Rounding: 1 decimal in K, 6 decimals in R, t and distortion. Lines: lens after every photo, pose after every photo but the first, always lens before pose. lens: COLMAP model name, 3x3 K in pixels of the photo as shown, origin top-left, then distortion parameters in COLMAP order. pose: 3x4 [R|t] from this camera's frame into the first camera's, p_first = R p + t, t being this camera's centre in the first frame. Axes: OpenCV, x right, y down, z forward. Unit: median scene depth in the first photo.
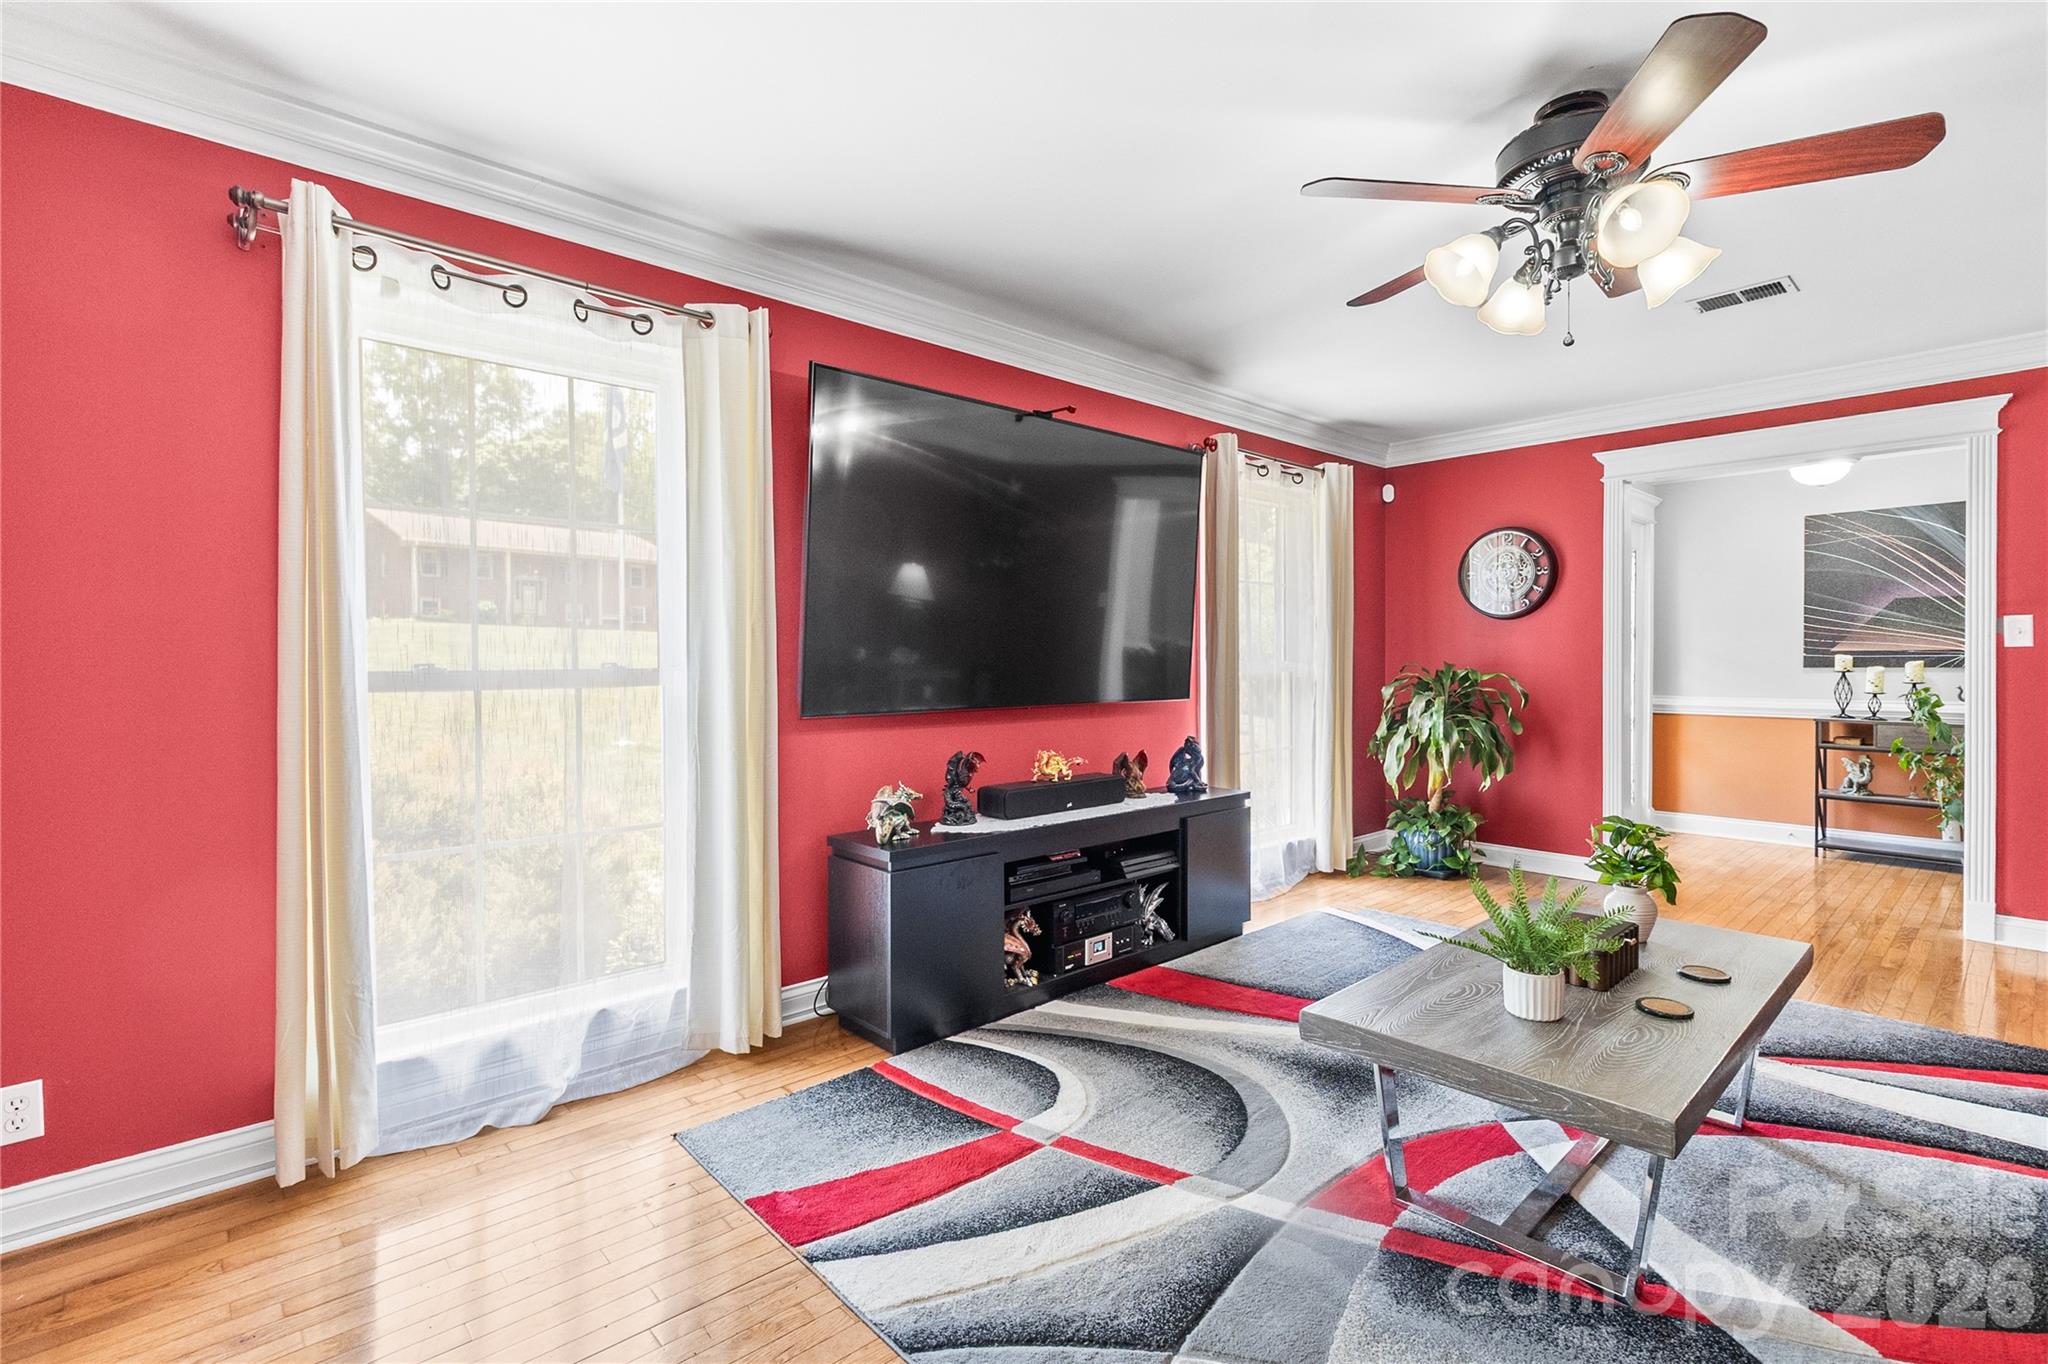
lens RADIAL K [[935.2, 0, 1064.9], [0, 935.2, 655.9], [0, 0, 1]] dist [0.014085, 0.000207]
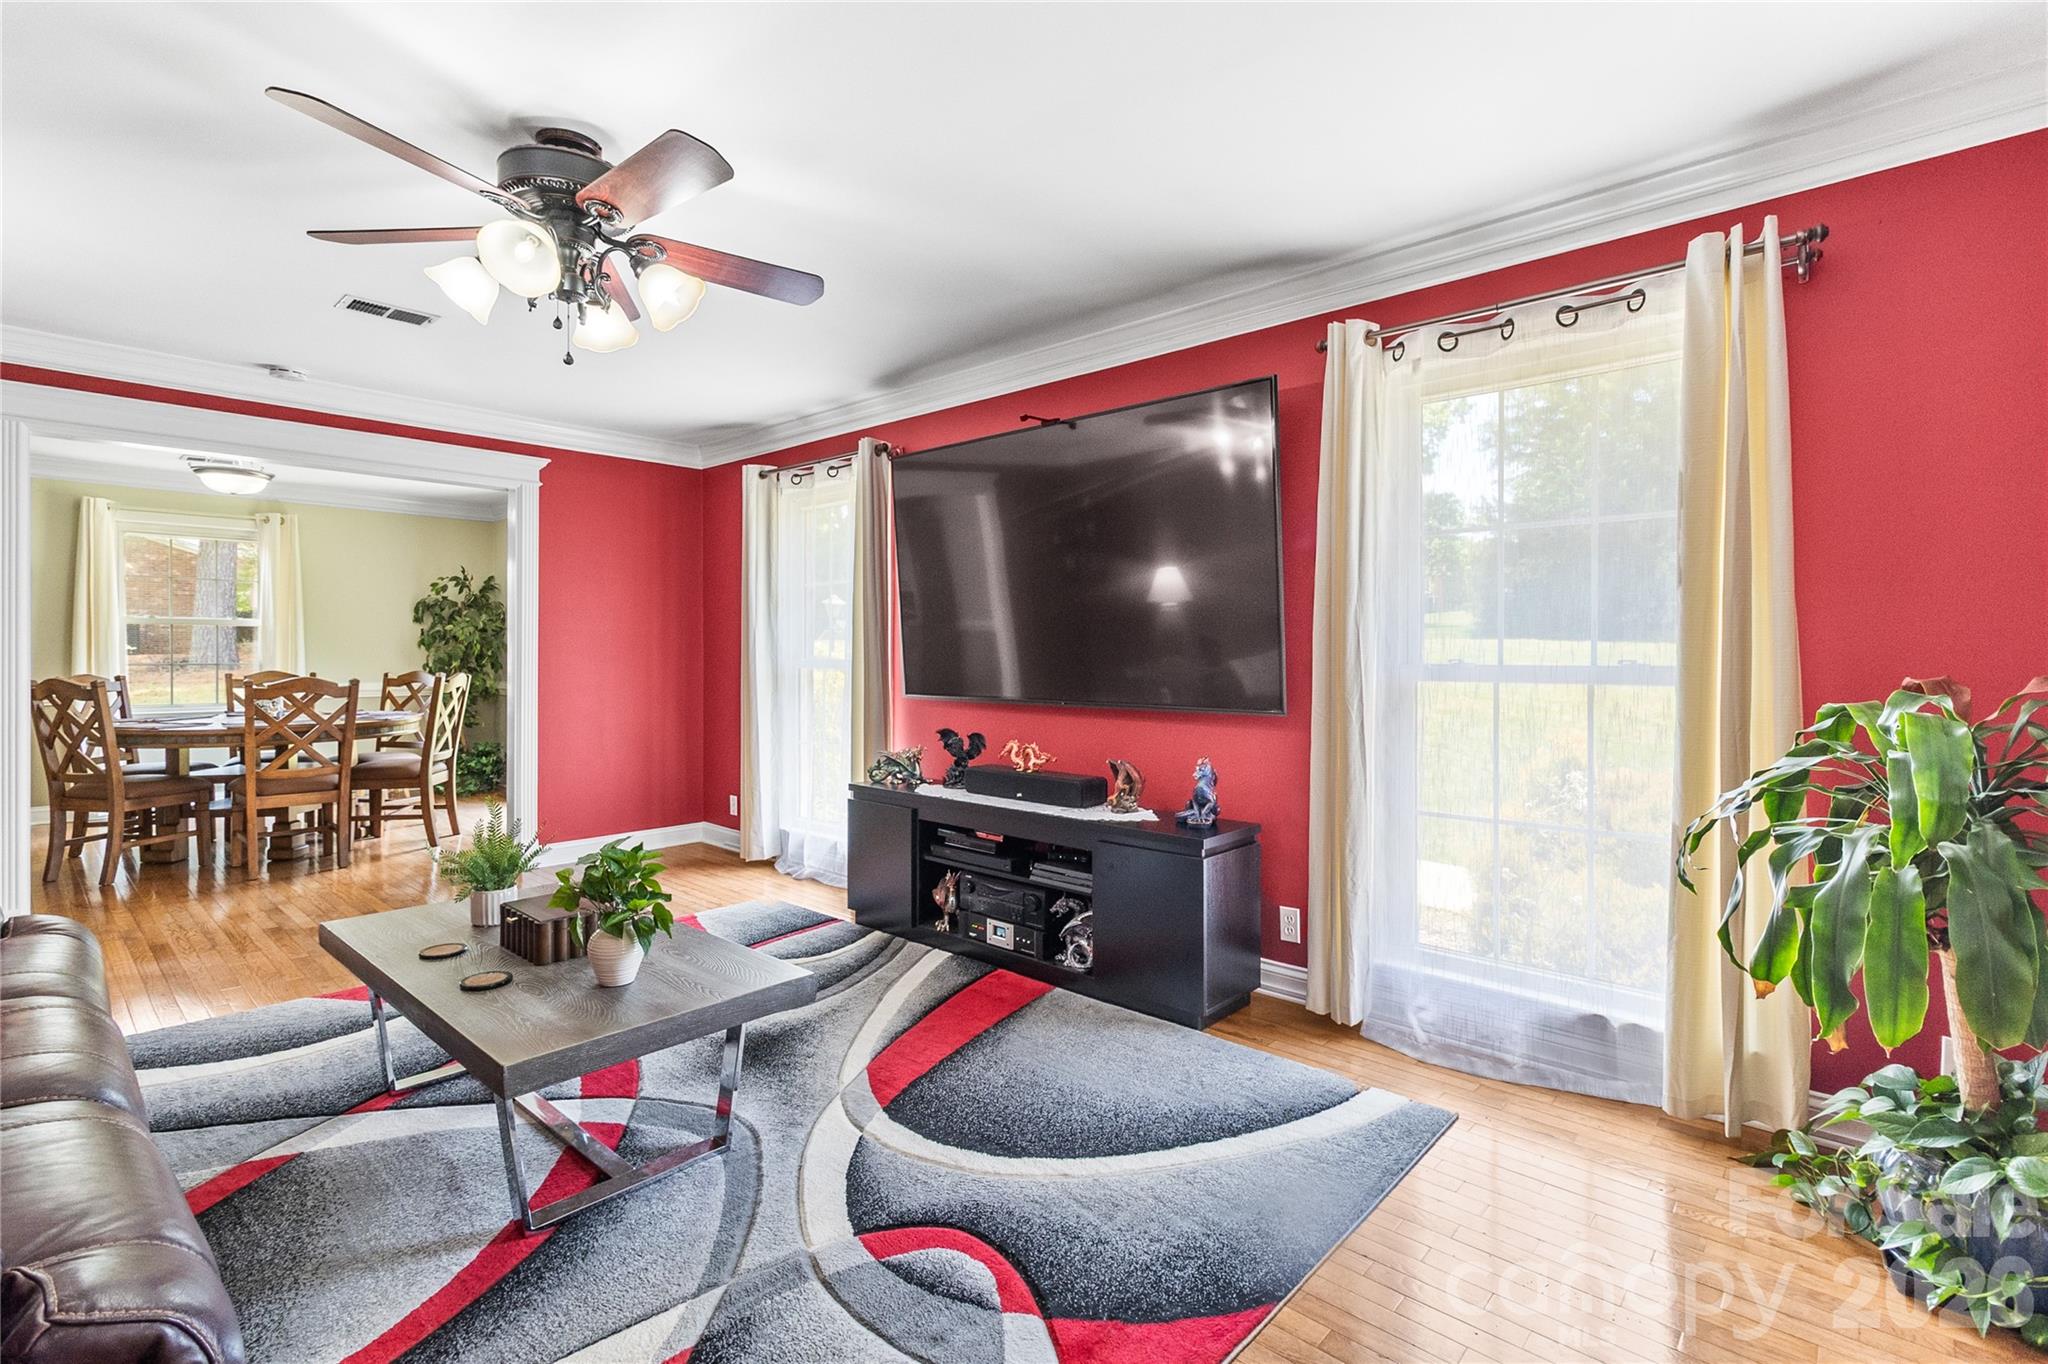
lens RADIAL K [[940.9, 0, 1037.5], [0, 940.9, 658.3], [0, 0, 1]] dist [0.000896, 0.000033]
pose [[0.077382, -0.006649, -0.996979, 1.073279], [-0.012304, 0.999895, -0.007624, 0.014474], [0.996926, 0.012857, 0.077292, 0.951235]]
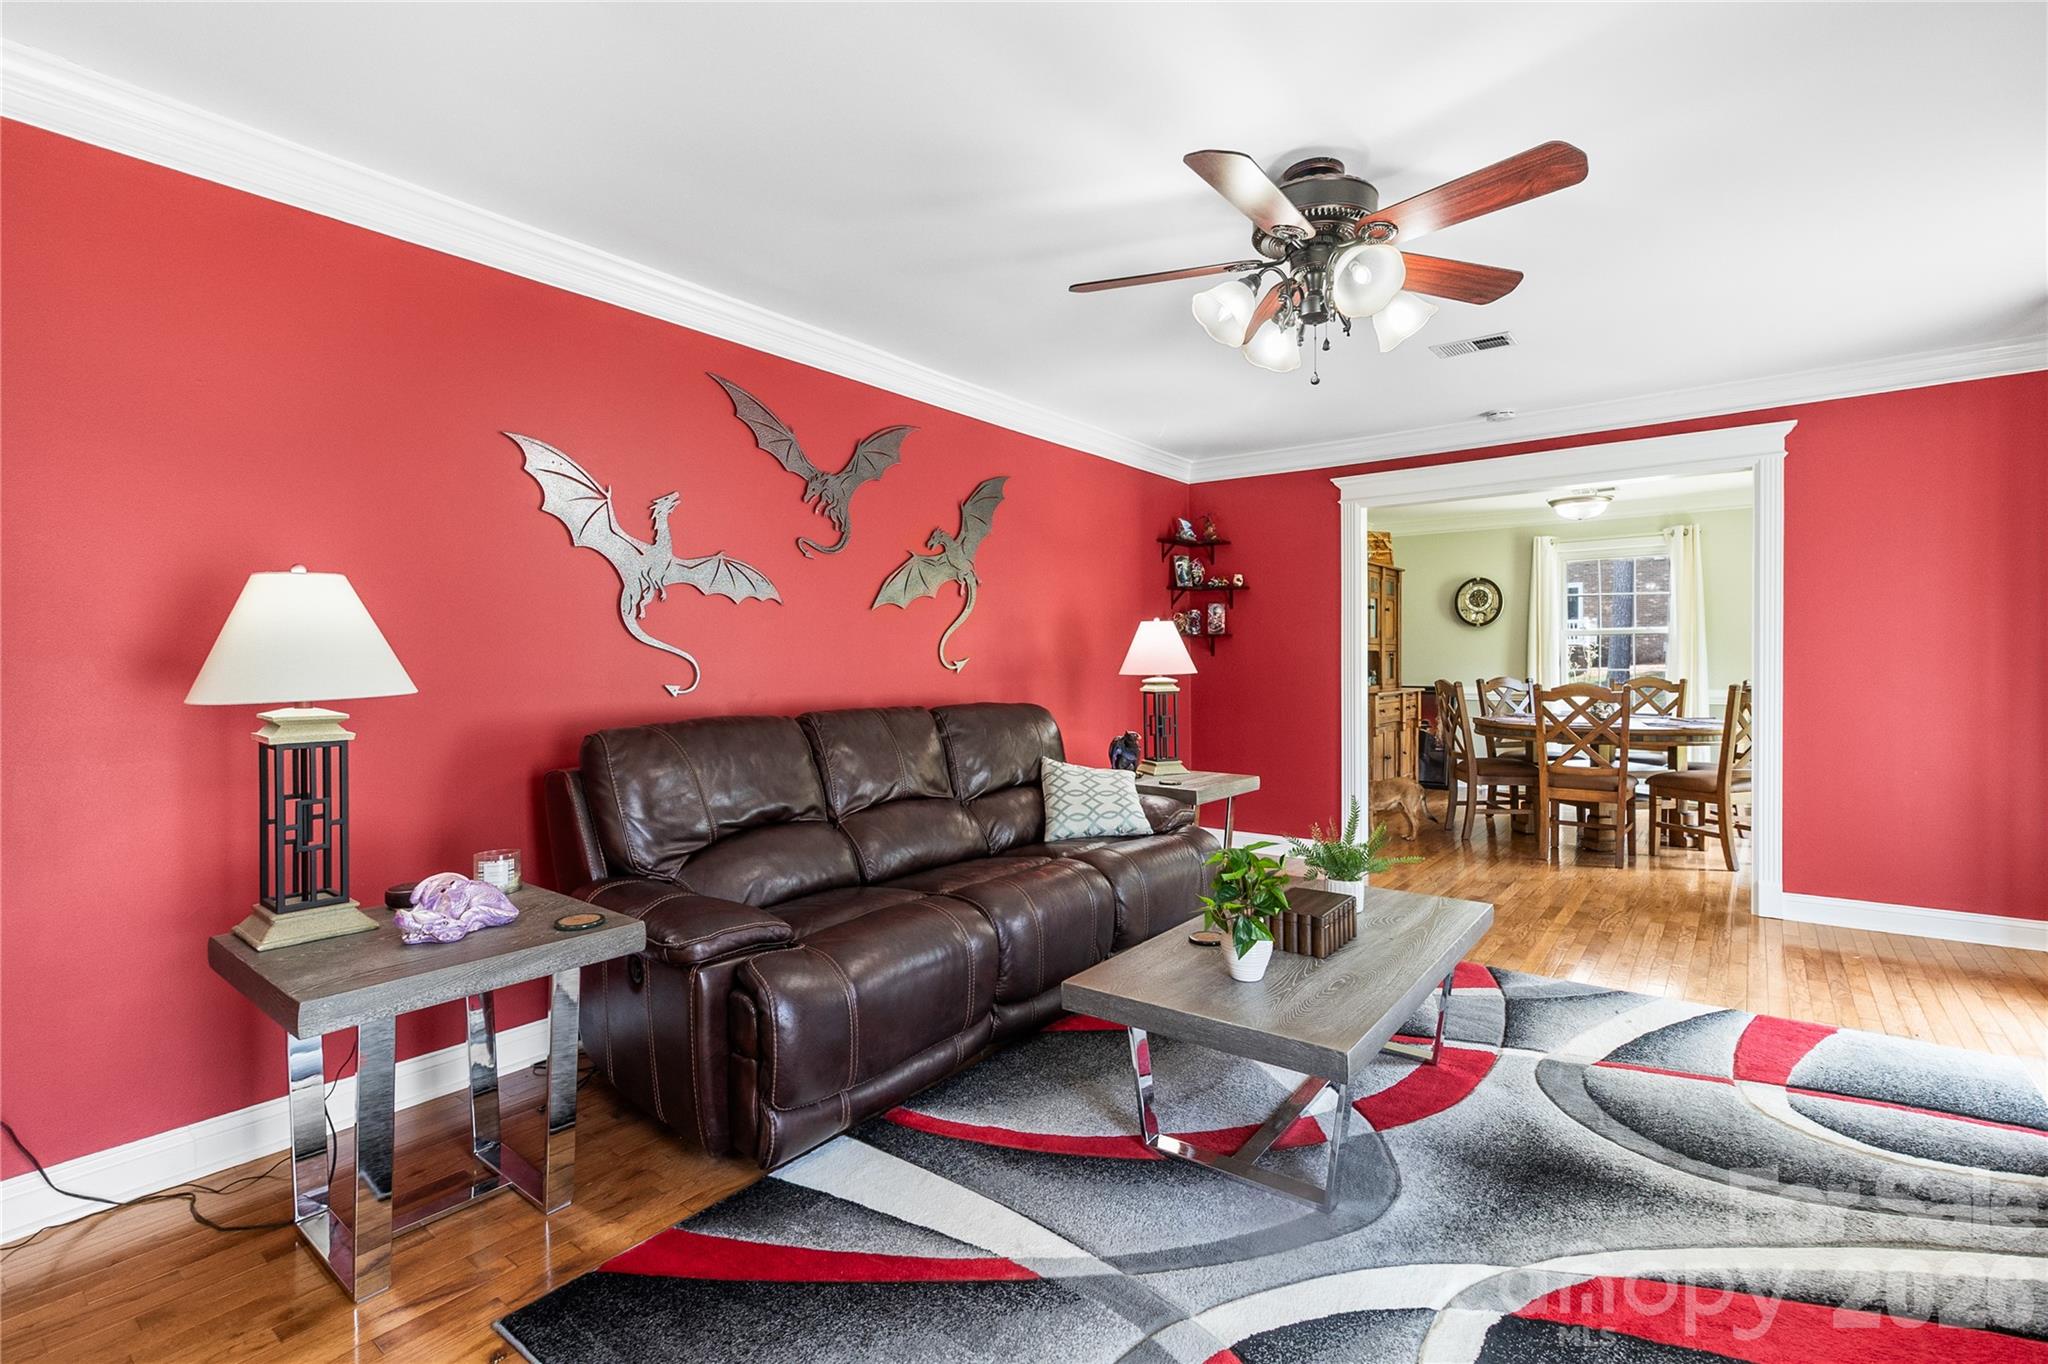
lens RADIAL K [[940.9, 0, 1037.5], [0, 940.9, 658.3], [0, 0, 1]] dist [0.000896, 0.000033]
pose [[-0.986869, -0.008002, -0.161322, 0.679319], [-0.009109, 0.999940, 0.006126, 0.005153], [0.161263, 0.007515, -0.986883, 1.340152]]
